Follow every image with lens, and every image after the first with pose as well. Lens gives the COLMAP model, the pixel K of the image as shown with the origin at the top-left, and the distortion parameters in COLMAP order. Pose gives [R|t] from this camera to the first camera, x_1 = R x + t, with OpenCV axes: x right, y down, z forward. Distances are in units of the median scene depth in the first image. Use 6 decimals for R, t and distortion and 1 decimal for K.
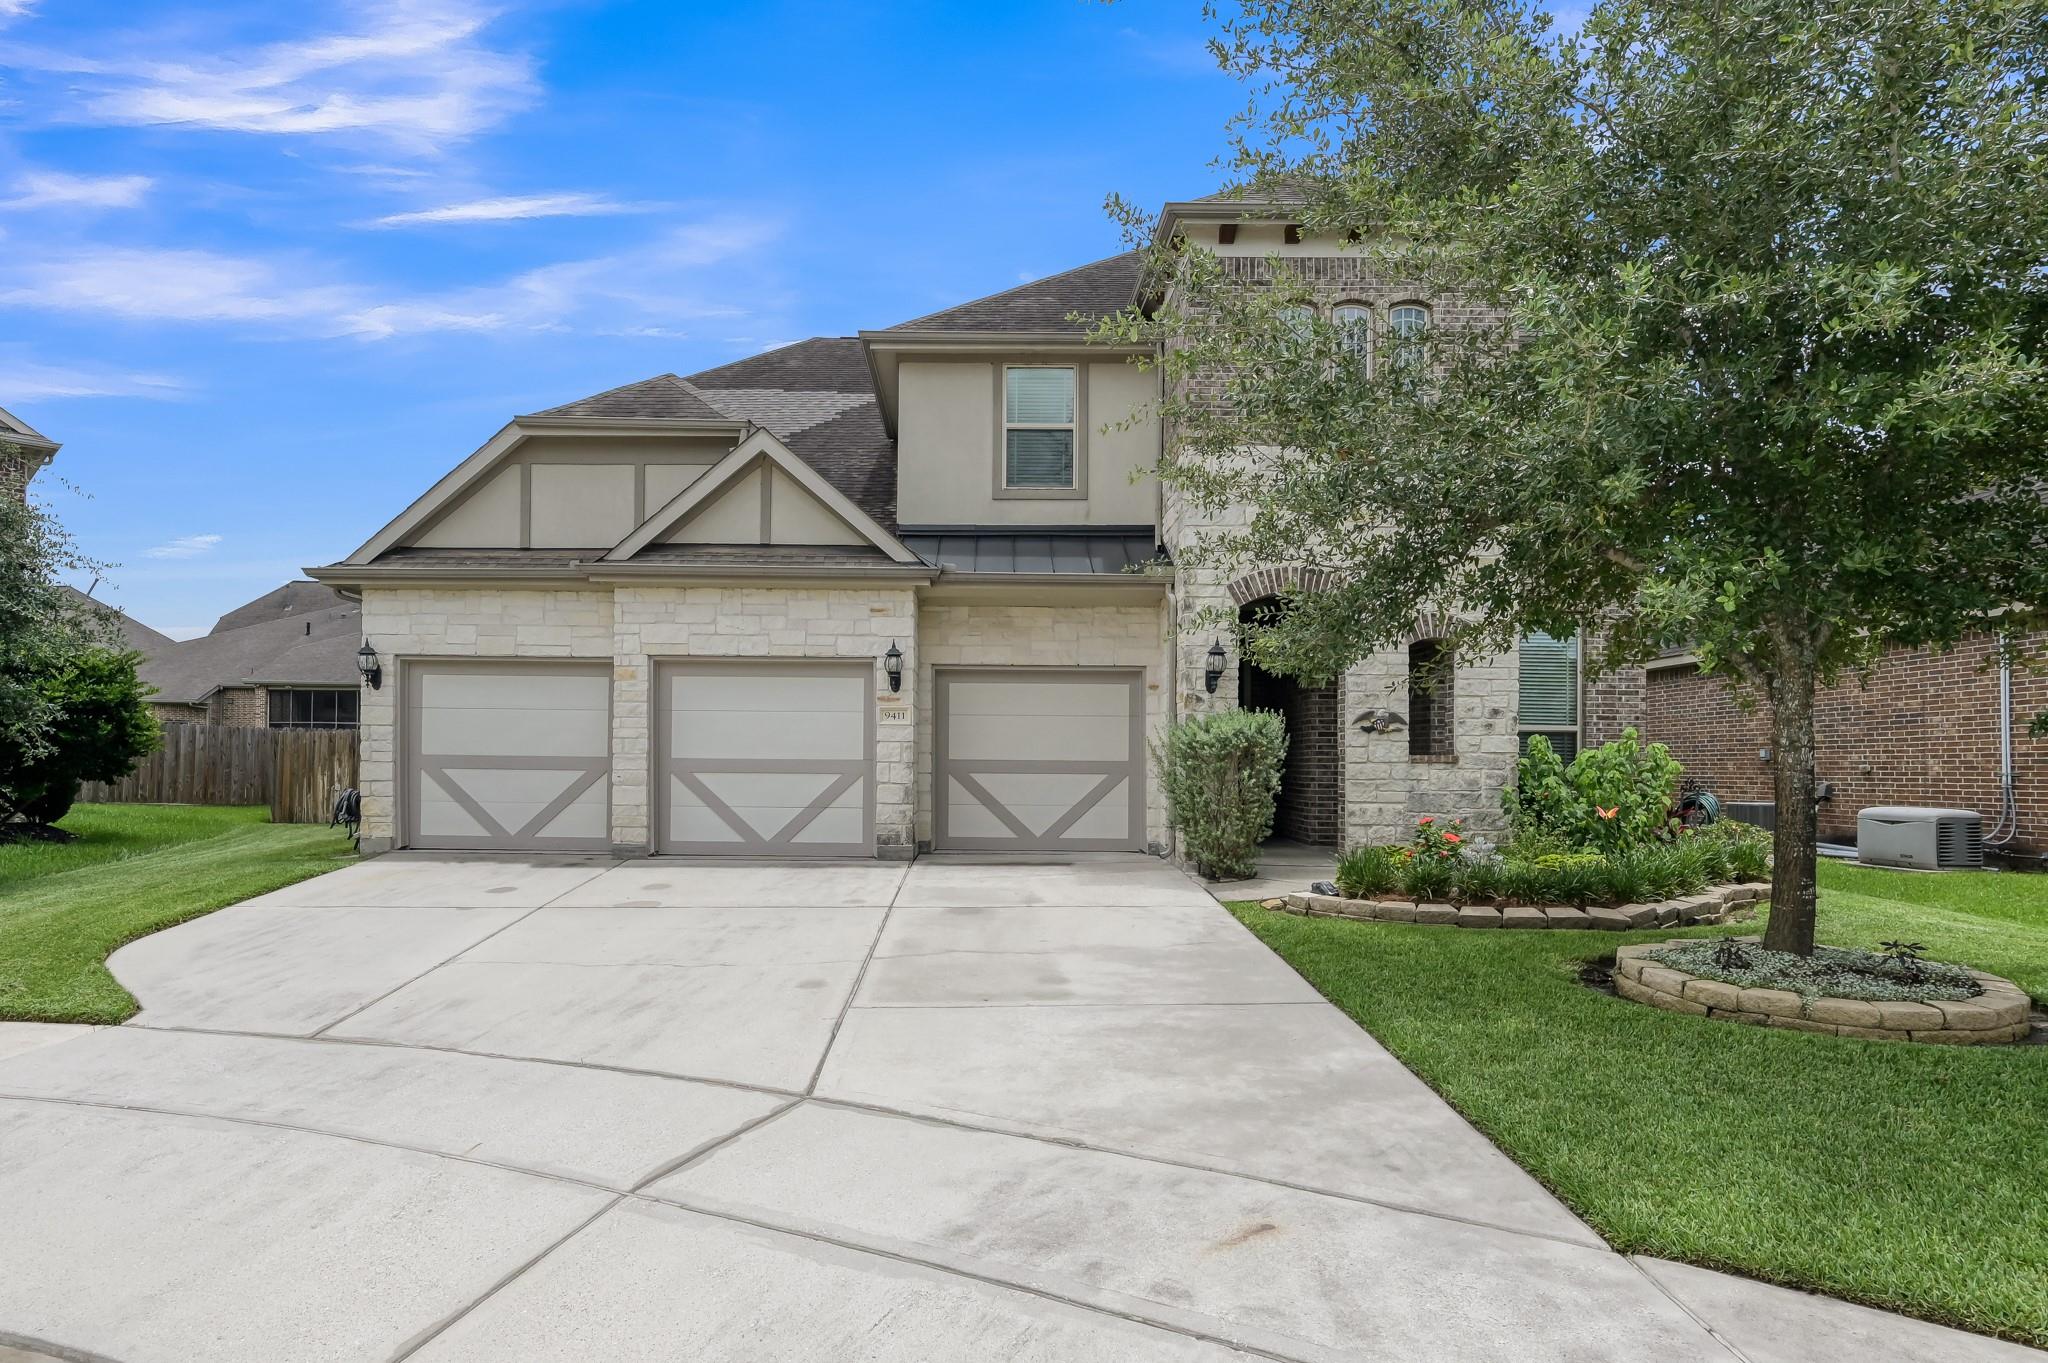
lens RADIAL K [[1018.9, 0, 1026.2], [0, 1018.9, 696.0], [0, 0, 1]] dist [-0.000890, -0.000527]
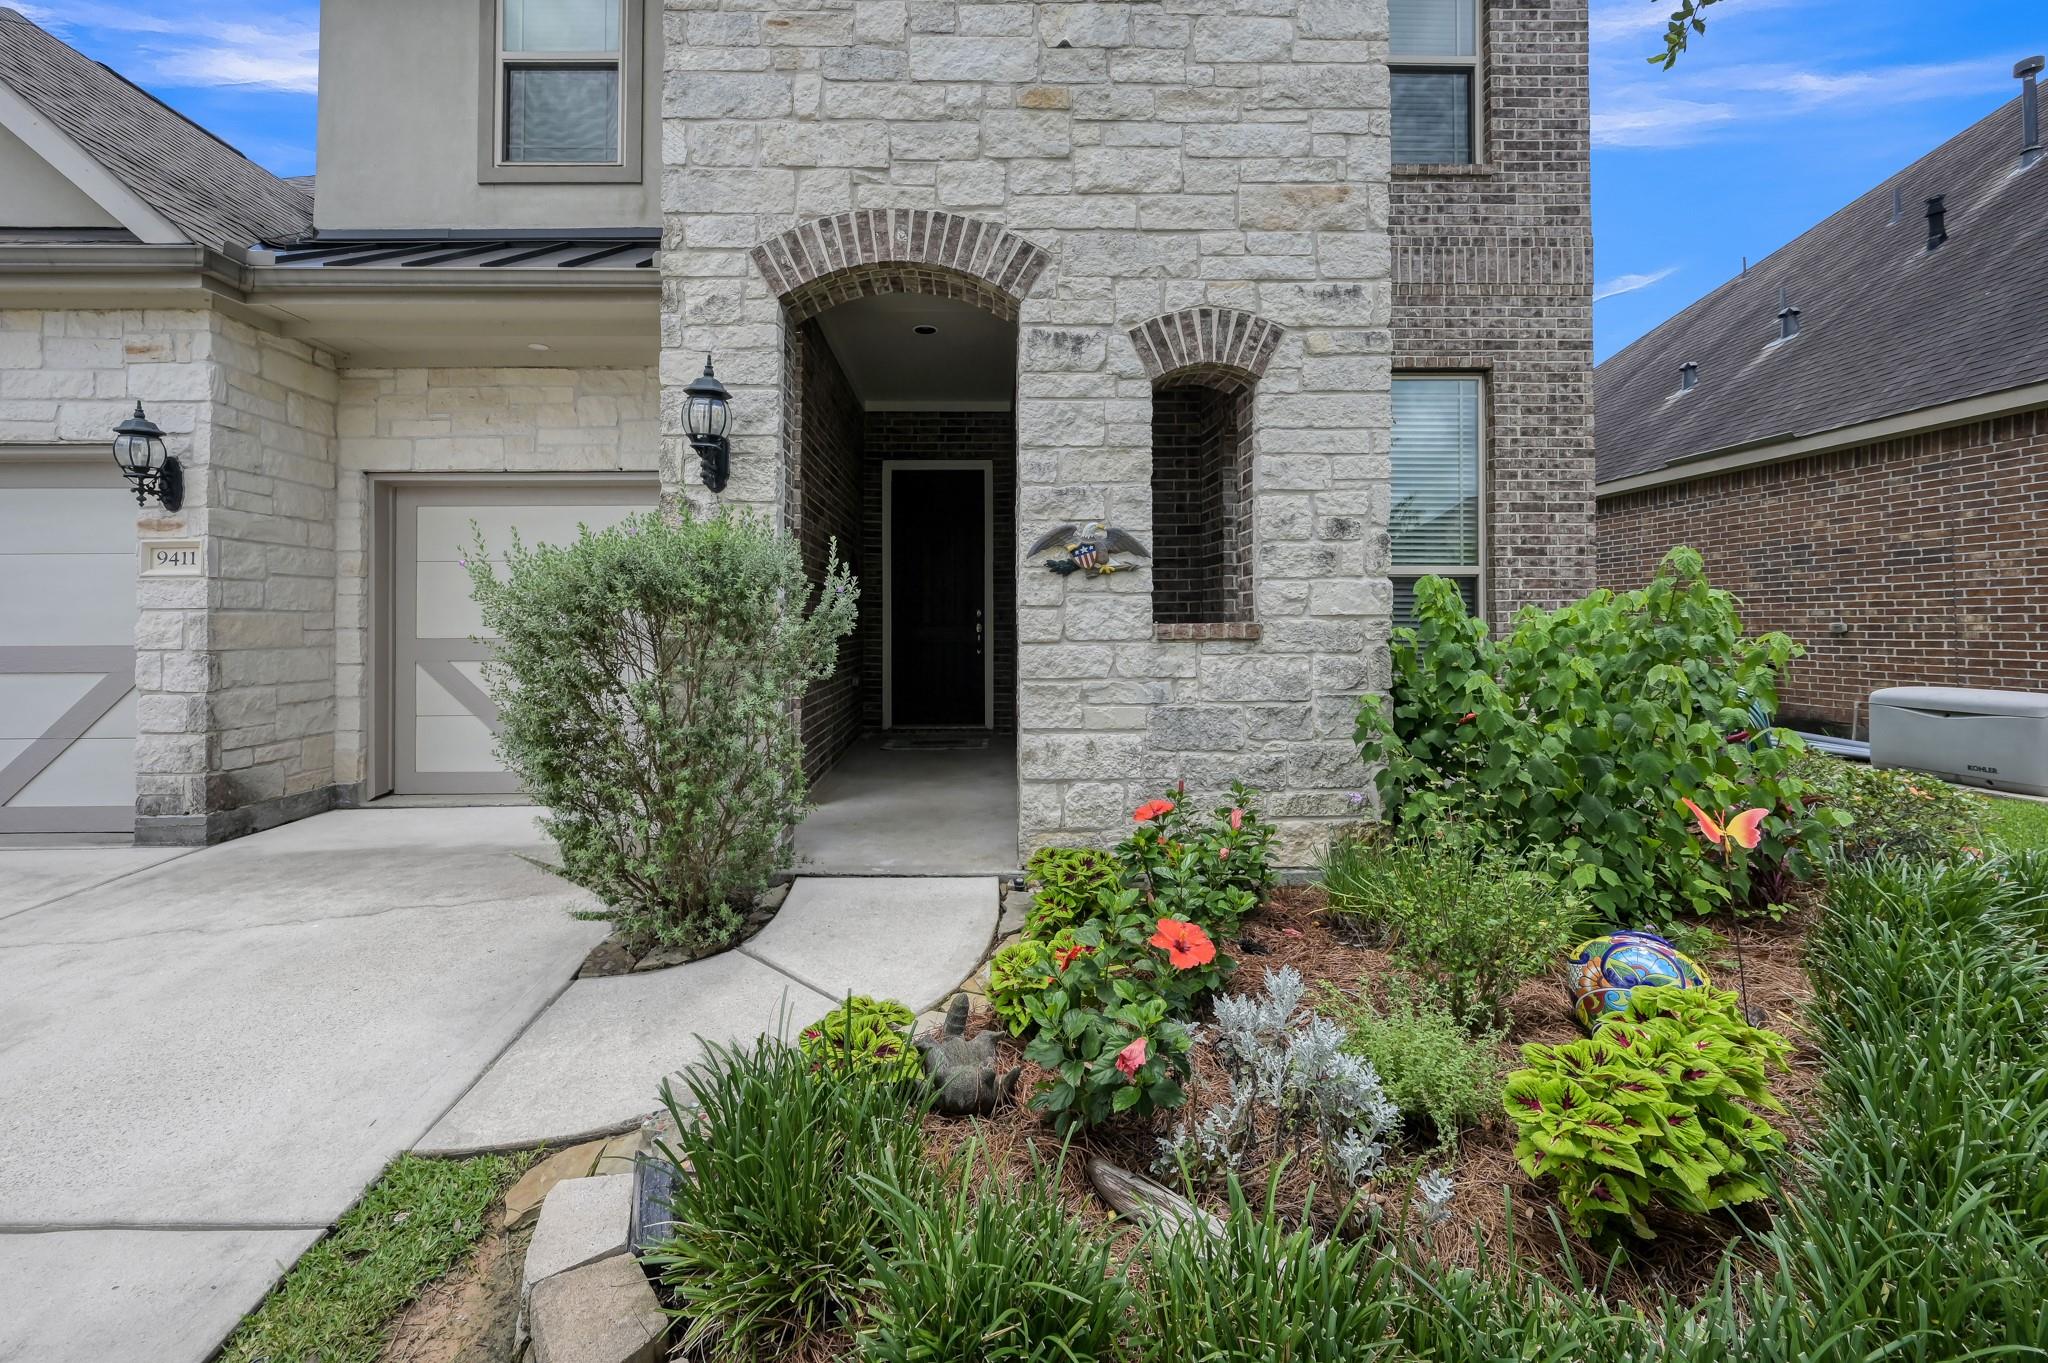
lens RADIAL K [[800.5, 0, 1007.9], [0, 800.5, 585.3], [0, 0, 1]] dist [0.009271, -0.000024]
pose [[0.998897, -0.012464, 0.045278, 0.396103], [0.011653, 0.999768, 0.018123, 0.045185], [-0.045493, -0.017576, 0.998810, 0.869920]]
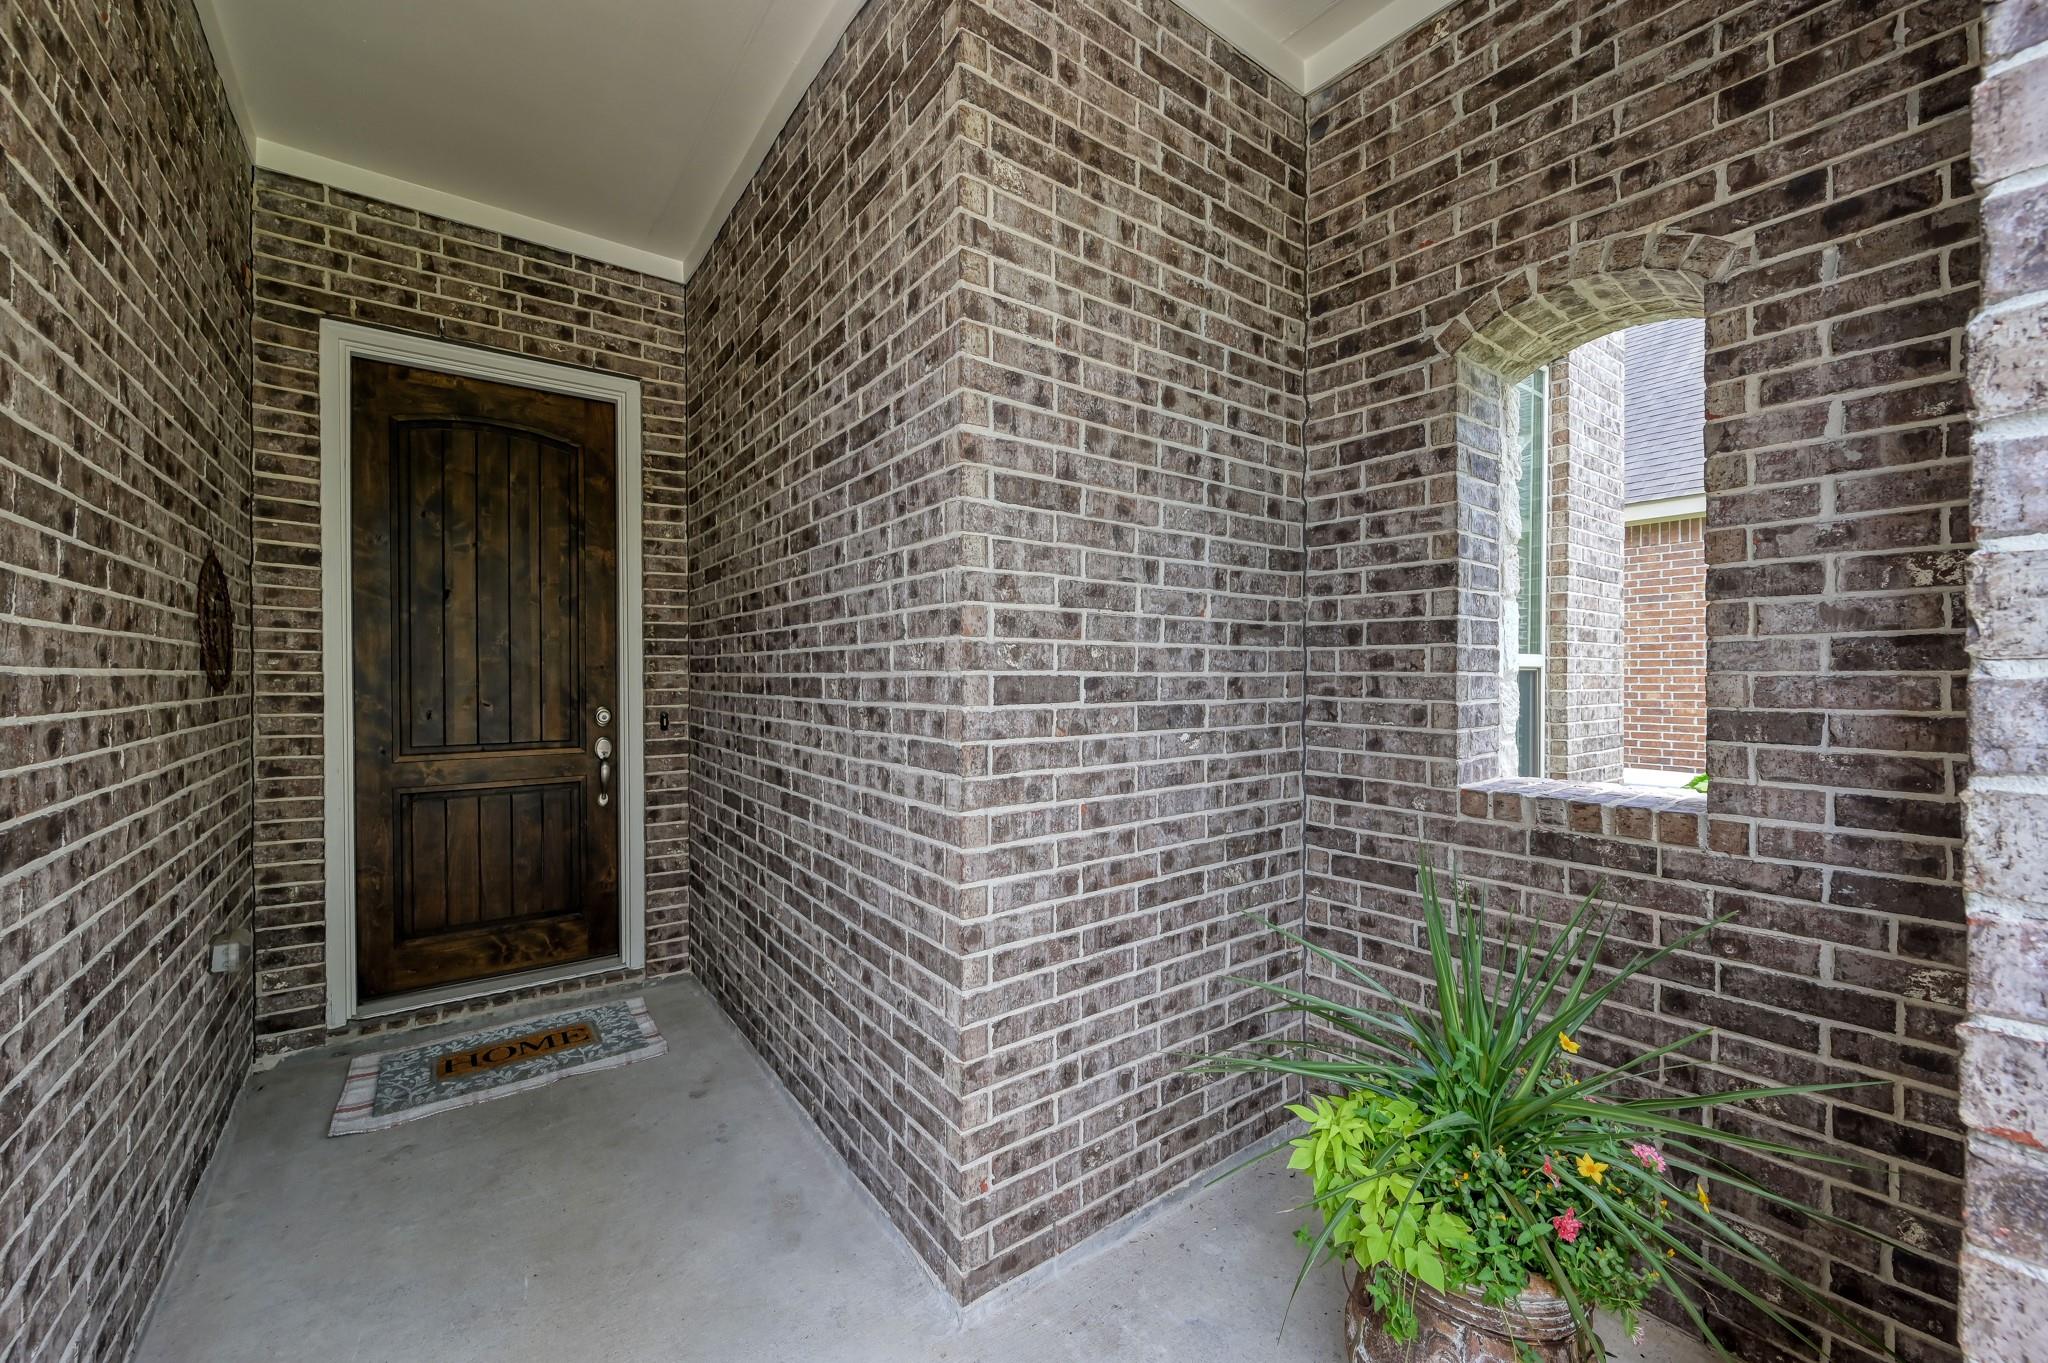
lens RADIAL K [[800.5, 0, 1020.0], [0, 800.5, 686.9], [0, 0, 1]] dist [0.009271, -0.000024]
pose [[0.793292, -0.015436, 0.608646, 0.356317], [-0.016352, 0.998778, 0.046643, 0.050156], [-0.608622, -0.046954, 0.792070, 1.113368]]
